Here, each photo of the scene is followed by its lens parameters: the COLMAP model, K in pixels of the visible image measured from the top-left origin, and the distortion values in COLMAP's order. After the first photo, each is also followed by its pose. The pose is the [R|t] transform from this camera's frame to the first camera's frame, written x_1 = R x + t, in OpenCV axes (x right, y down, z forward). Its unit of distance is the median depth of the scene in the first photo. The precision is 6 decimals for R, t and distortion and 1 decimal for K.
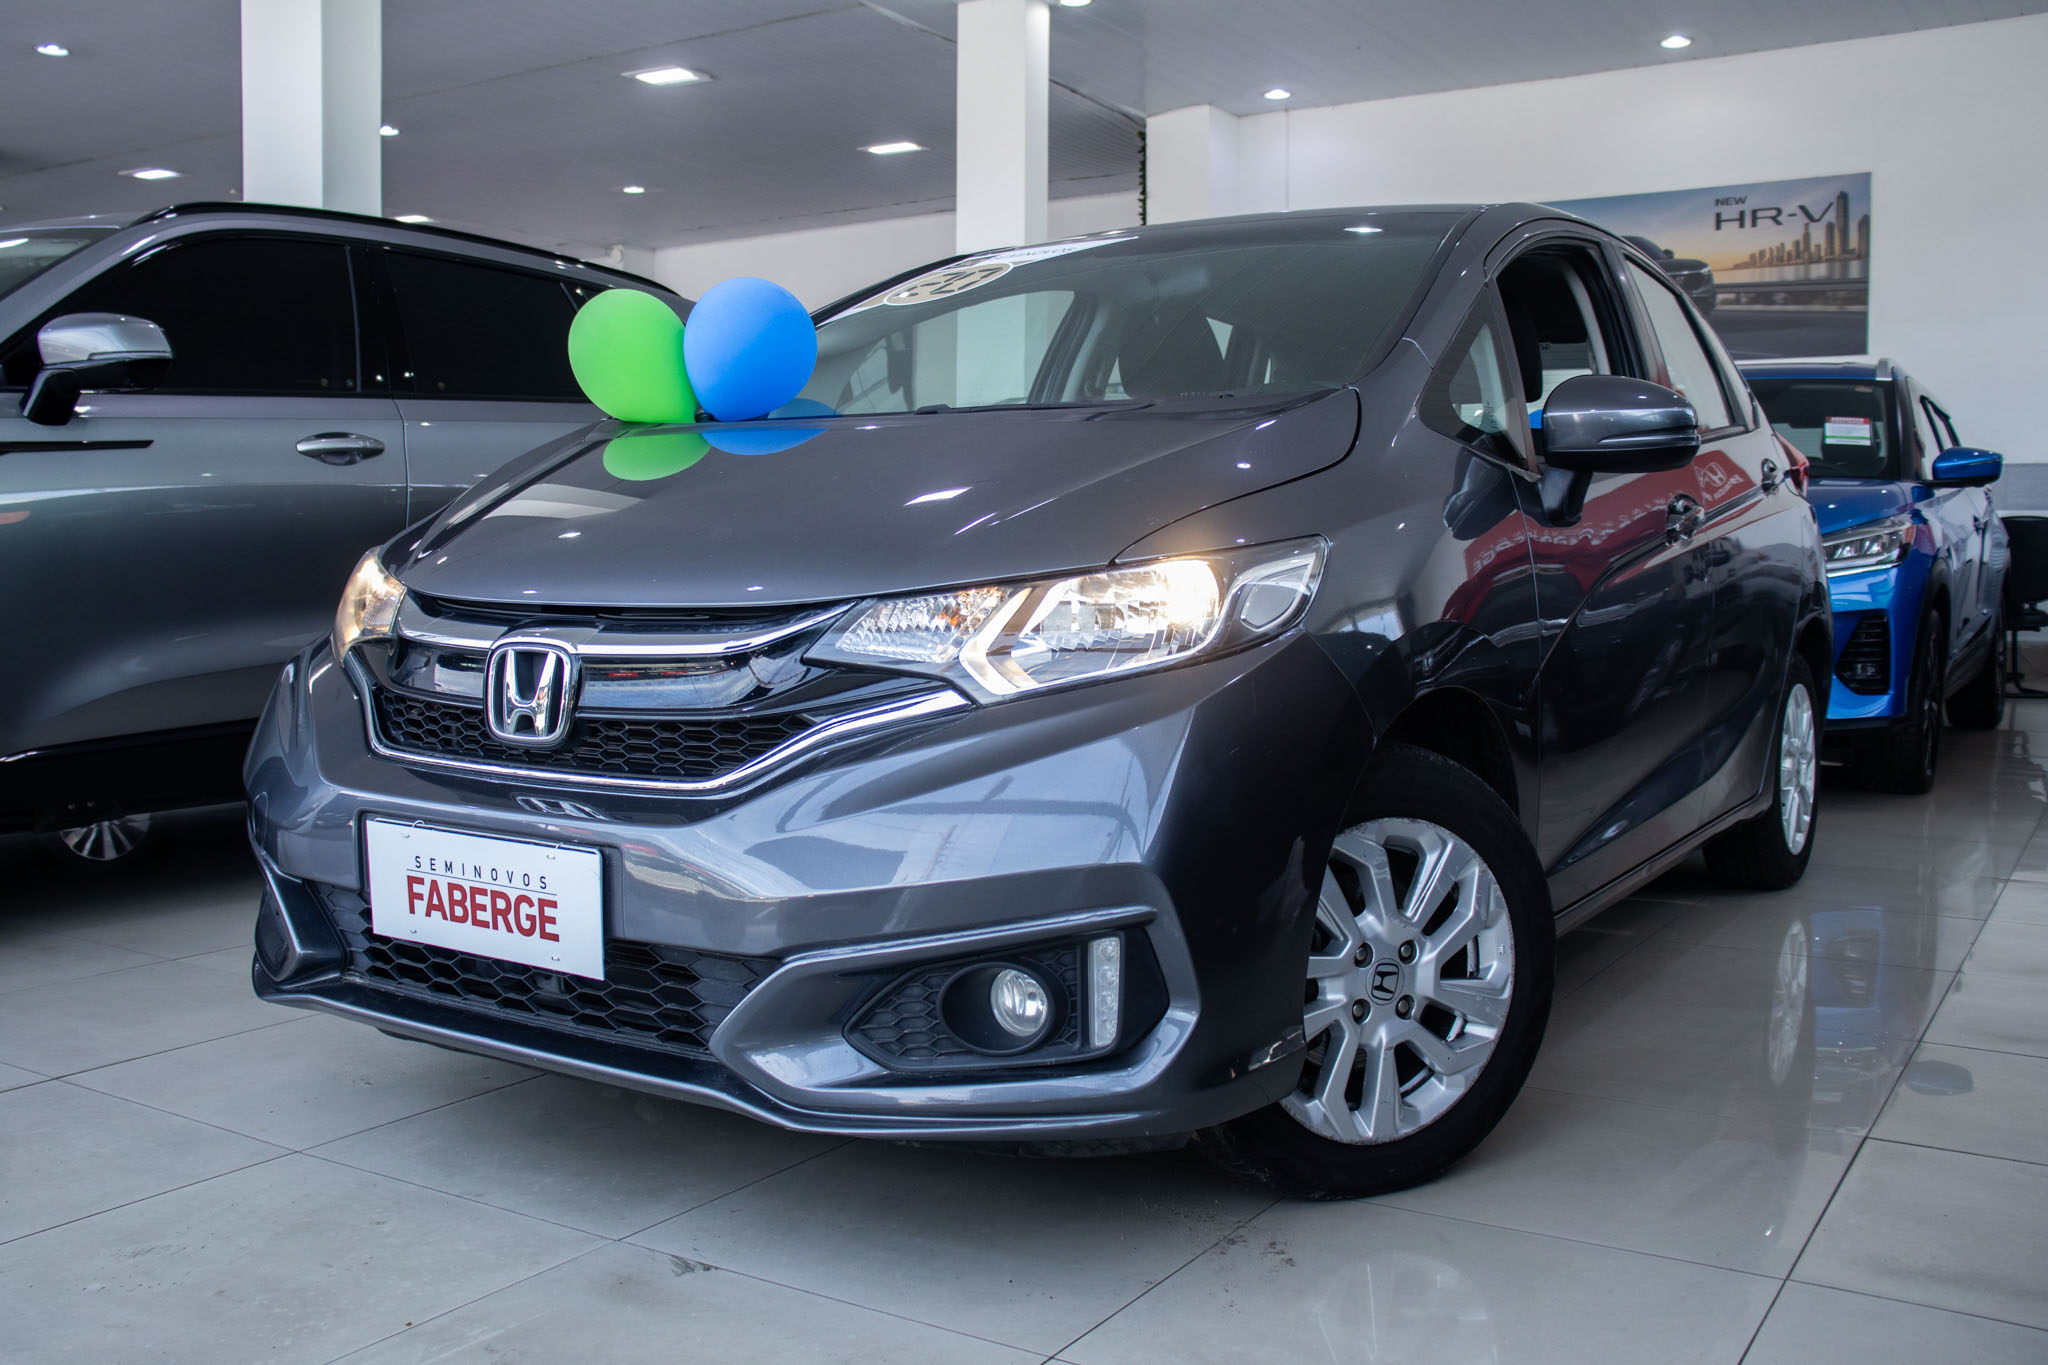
lens RADIAL K [[1999.2, 0, 1022.1], [0, 1999.2, 652.2], [0, 0, 1]] dist [-0.070682, 0.012774]
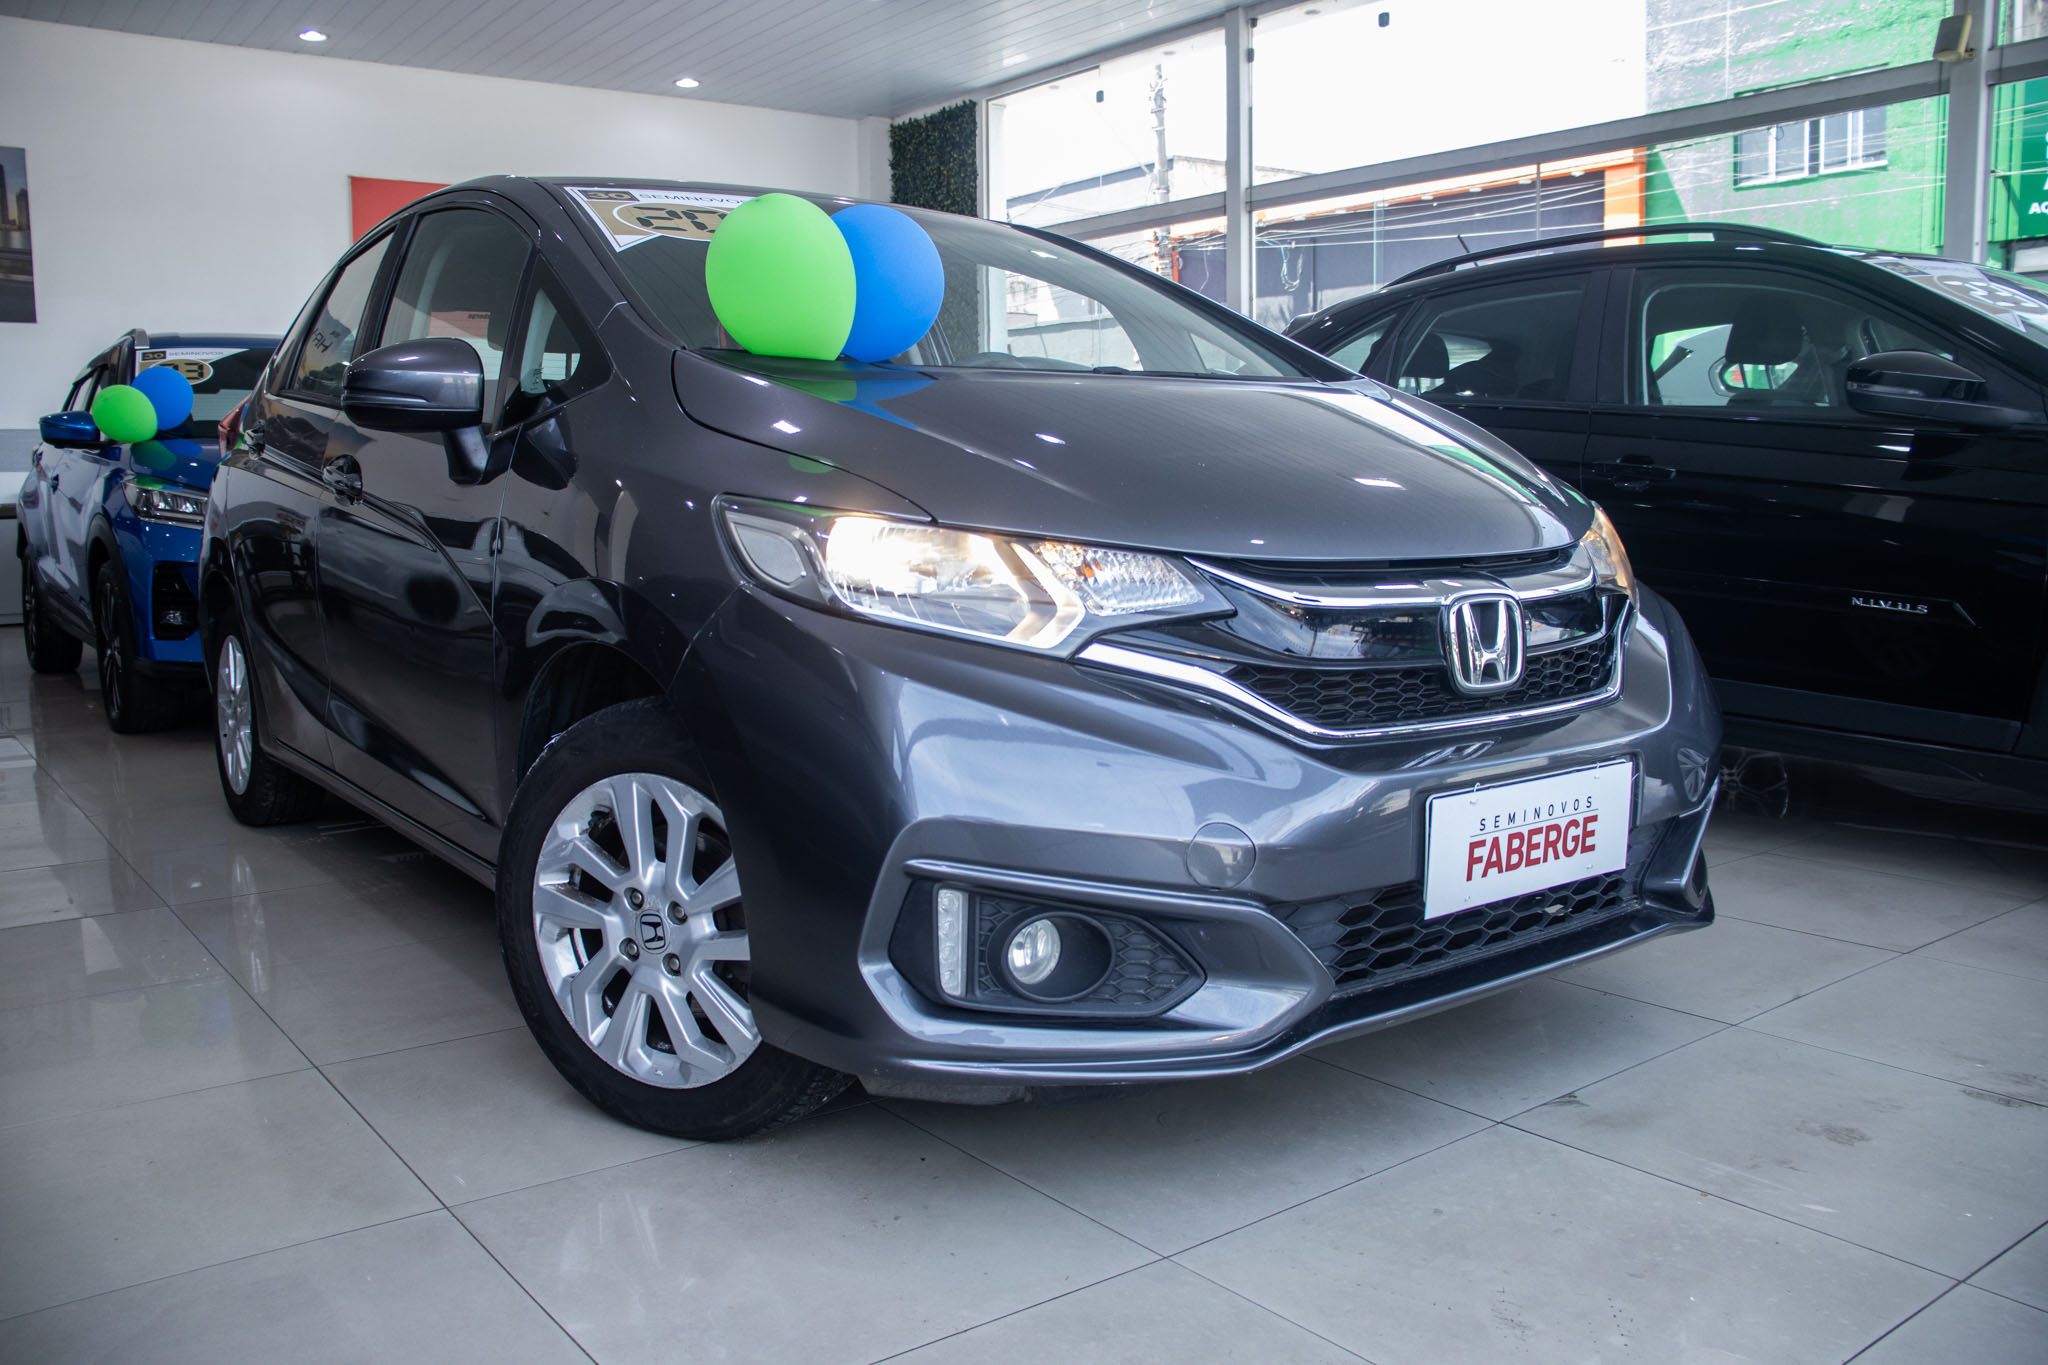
lens RADIAL K [[1720.2, 0, 1093.0], [0, 1720.2, 681.9], [0, 0, 1]] dist [-0.148201, 0.072568]
pose [[0.285191, -0.122844, 0.950566, -1.147689], [0.068329, 0.991835, 0.107677, -0.068372], [-0.956032, 0.034243, 0.291256, 0.930684]]
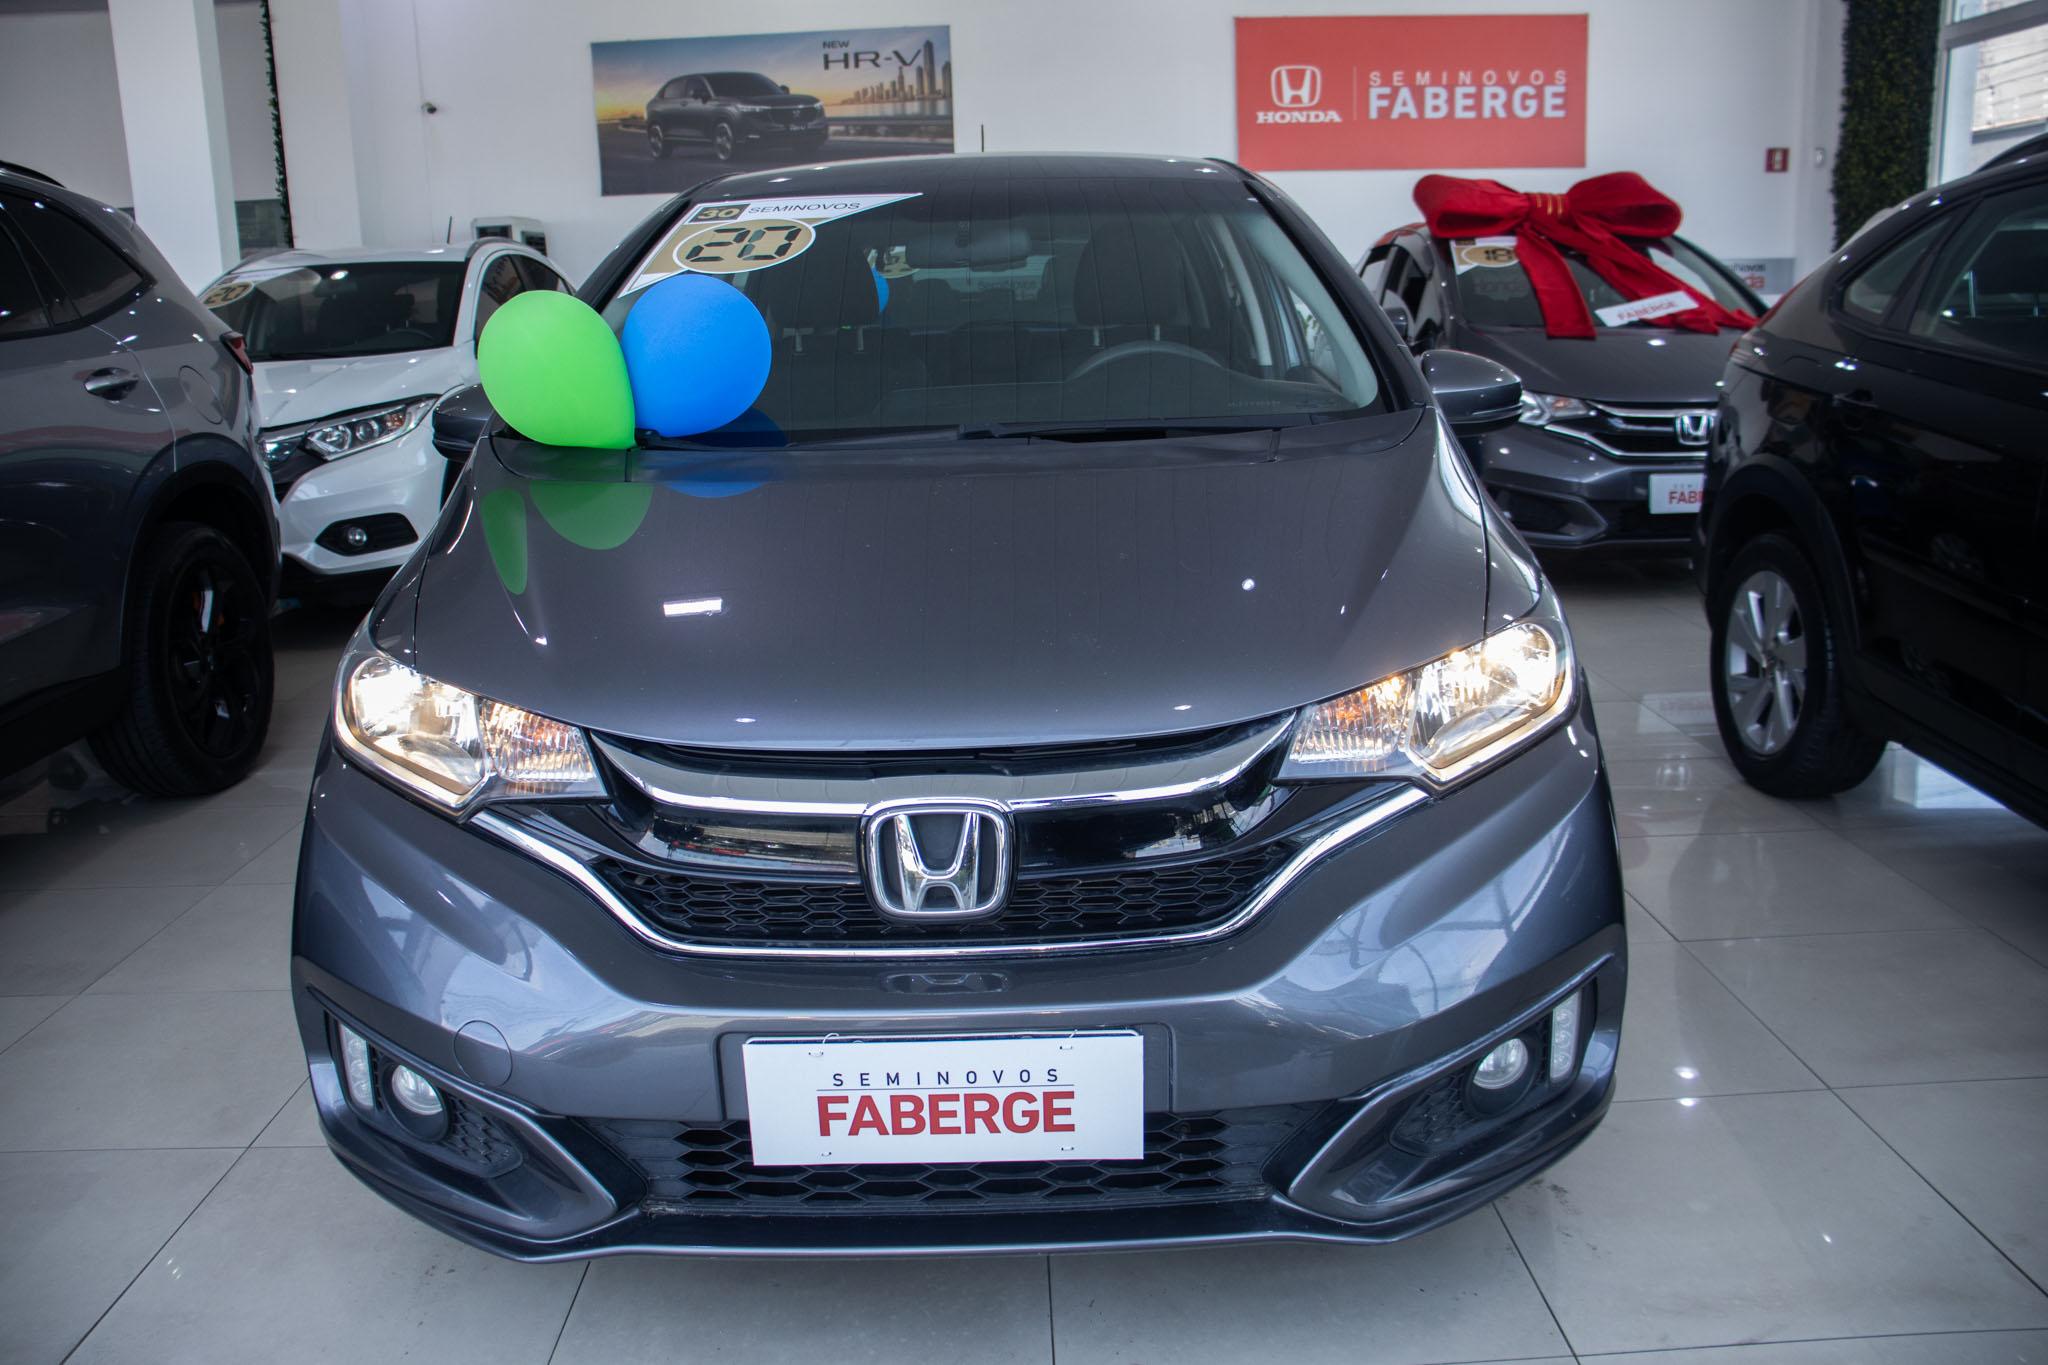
lens RADIAL K [[1720.2, 0, 1093.0], [0, 1720.2, 681.9], [0, 0, 1]] dist [-0.148201, 0.072568]
pose [[0.809691, -0.159814, 0.564677, -0.595494], [0.060438, 0.979798, 0.190638, -0.191353], [-0.583737, -0.120230, 0.802992, 0.372038]]
